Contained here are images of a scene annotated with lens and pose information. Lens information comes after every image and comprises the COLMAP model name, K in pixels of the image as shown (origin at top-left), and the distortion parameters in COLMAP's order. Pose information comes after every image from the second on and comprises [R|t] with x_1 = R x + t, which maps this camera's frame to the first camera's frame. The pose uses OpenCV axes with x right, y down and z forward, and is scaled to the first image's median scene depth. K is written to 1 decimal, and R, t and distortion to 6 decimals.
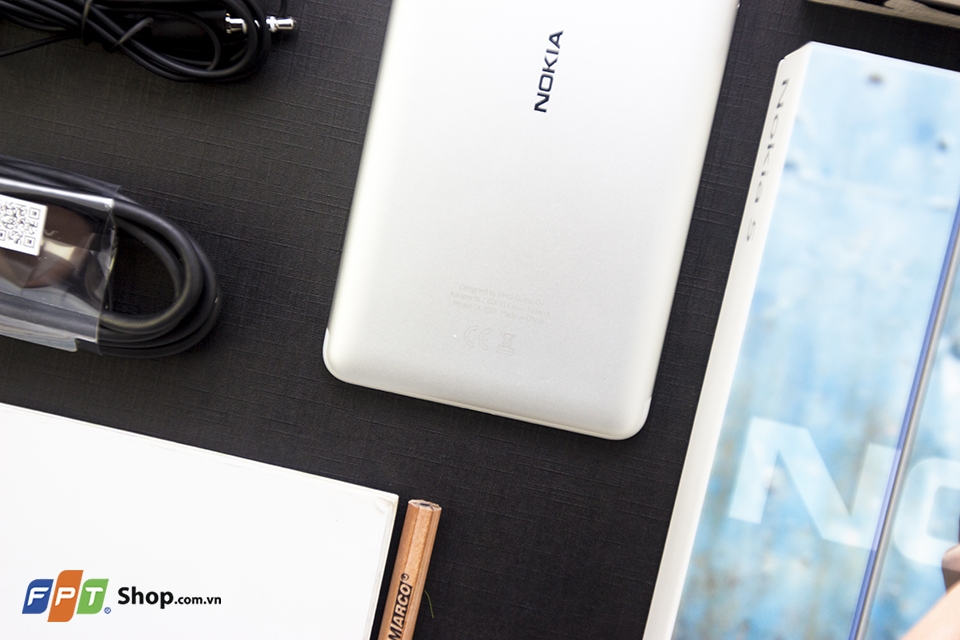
lens RADIAL K [[1572.8, 0, 480.8], [0, 1572.8, 318.0], [0, 0, 1]] dist [0.033812, 0.000000]
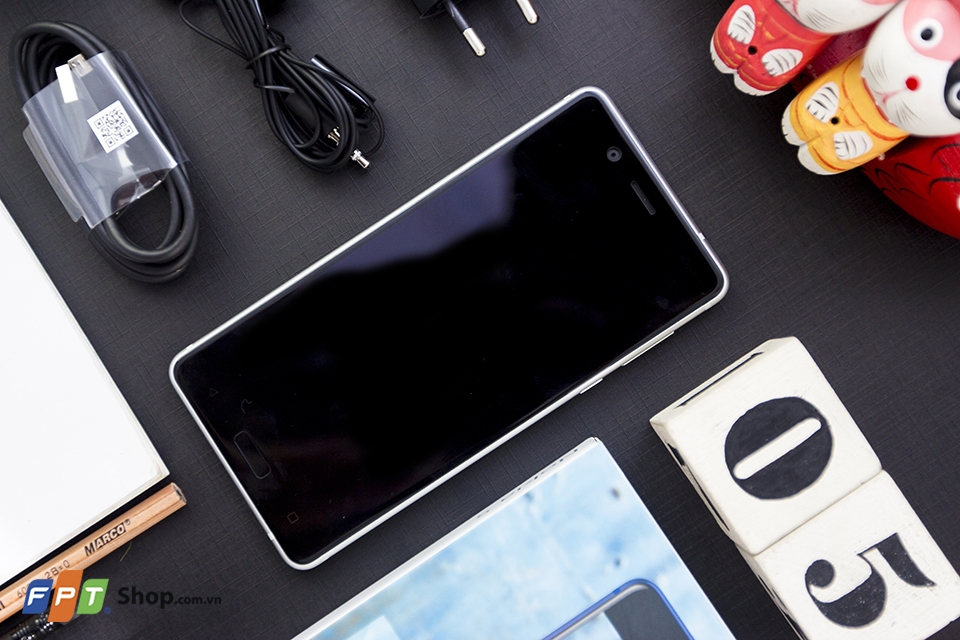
lens RADIAL K [[1572.8, 0, 469.8], [0, 1572.8, 319.7], [0, 0, 1]] dist [0.033812, 0.000000]
pose [[0.708832, 0.705236, -0.014095, 0.054813], [-0.703371, 0.705170, -0.089471, -0.037023], [-0.053158, 0.073334, 0.995890, -0.335247]]
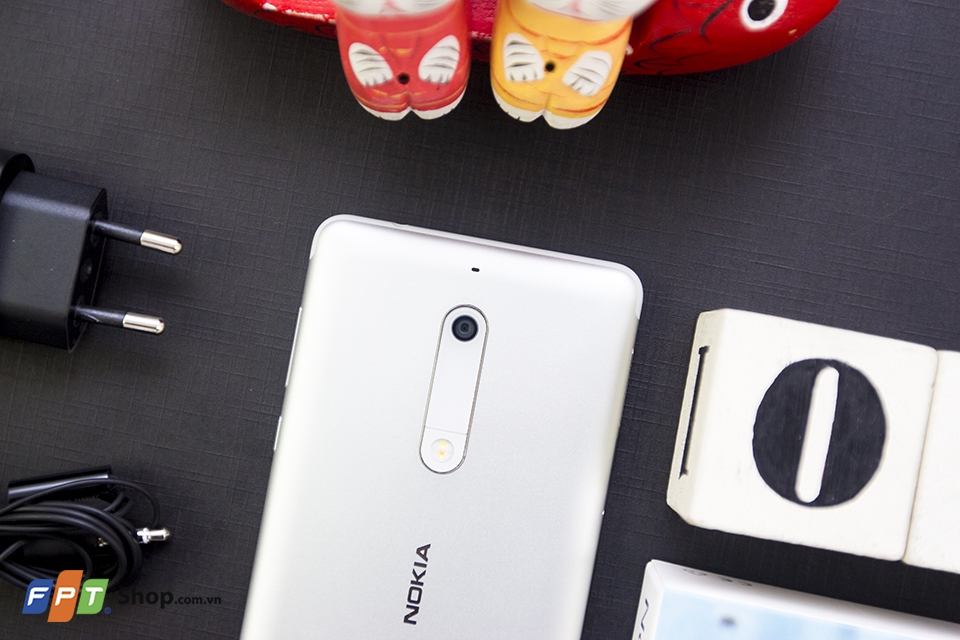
lens RADIAL K [[1572.8, 0, 483.0], [0, 1572.8, 319.9], [0, 0, 1]] dist [0.033812, 0.000000]
pose [[0.999708, -0.022950, 0.007516, 0.081420], [0.023588, 0.994687, -0.100208, -0.222556], [-0.005177, 0.100356, 0.994938, -0.020752]]
